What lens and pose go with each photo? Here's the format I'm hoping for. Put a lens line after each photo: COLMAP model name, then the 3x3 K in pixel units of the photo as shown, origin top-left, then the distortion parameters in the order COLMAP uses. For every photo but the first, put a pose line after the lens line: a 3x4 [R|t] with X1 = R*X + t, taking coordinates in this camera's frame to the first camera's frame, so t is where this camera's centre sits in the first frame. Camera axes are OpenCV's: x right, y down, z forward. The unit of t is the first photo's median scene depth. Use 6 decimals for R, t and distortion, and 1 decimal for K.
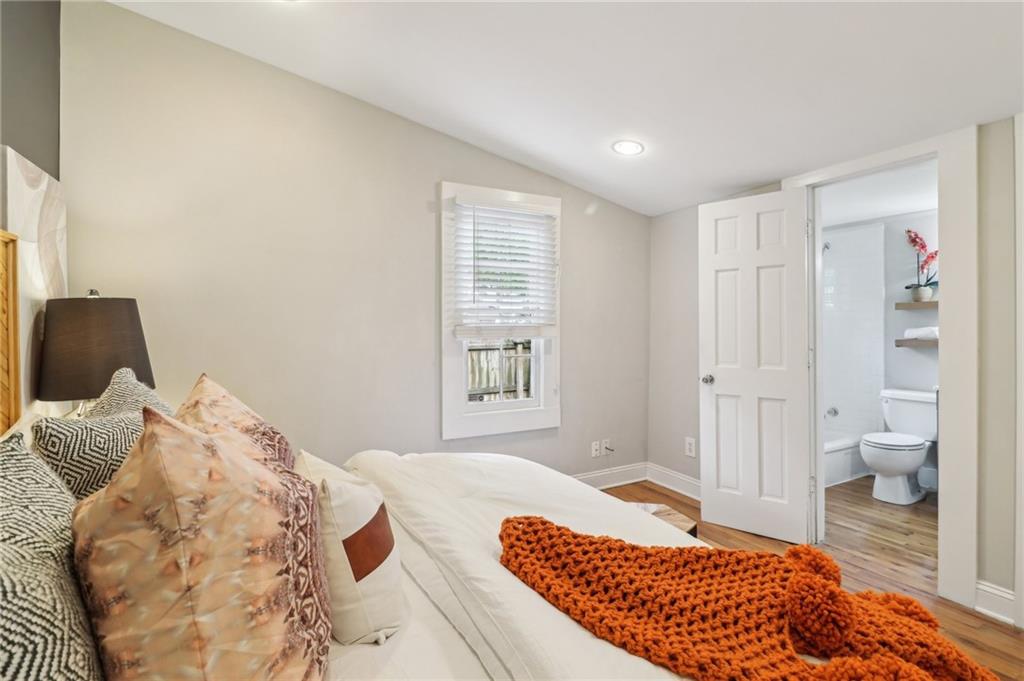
lens RADIAL K [[494.6, 0, 511.2], [0, 494.6, 329.4], [0, 0, 1]] dist [0.009206, -0.014384]
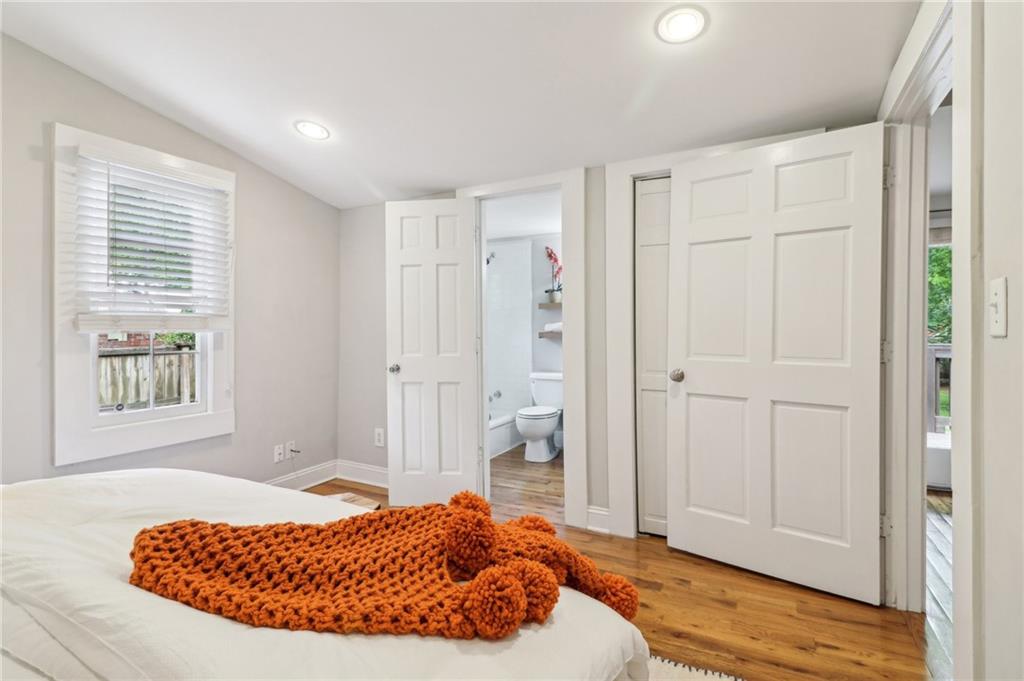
lens RADIAL K [[494.6, 0, 508.6], [0, 494.6, 325.9], [0, 0, 1]] dist [0.009206, -0.014384]
pose [[0.830334, -0.000022, 0.557266, 0.015737], [0.007595, 0.999908, -0.011277, 0.025026], [-0.557214, 0.013596, 0.830258, -0.003712]]
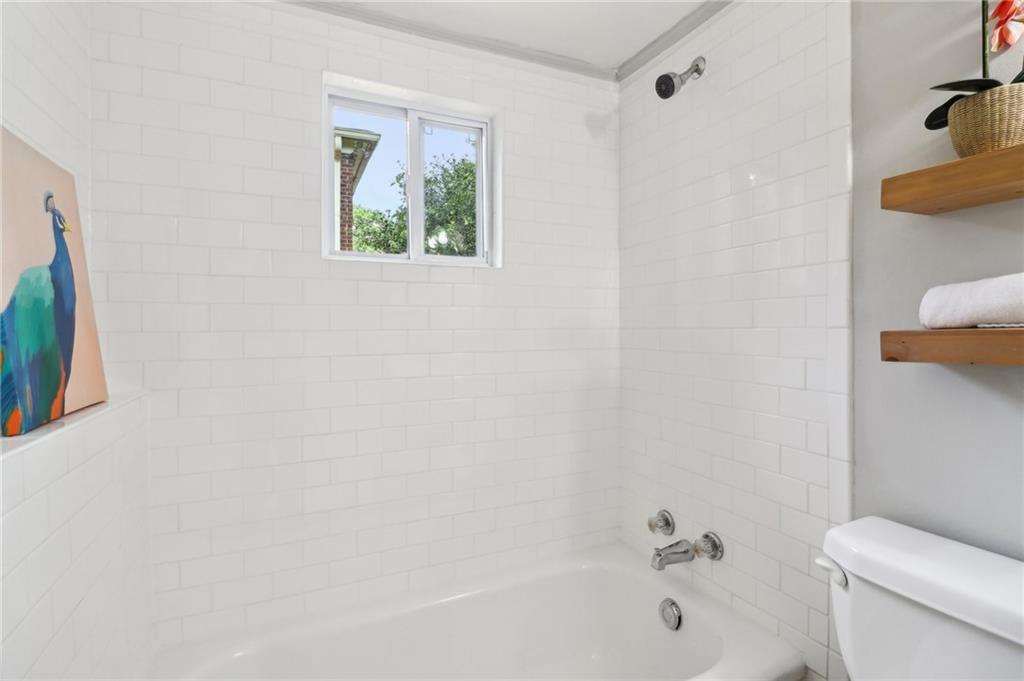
lens RADIAL K [[494.6, 0, 516.2], [0, 494.6, 332.8], [0, 0, 1]] dist [0.009206, -0.014384]
pose [[0.999287, -0.007668, -0.036967, 0.867574], [0.008129, 0.999891, 0.012351, 0.025048], [0.036869, -0.012643, 0.999240, 1.075880]]
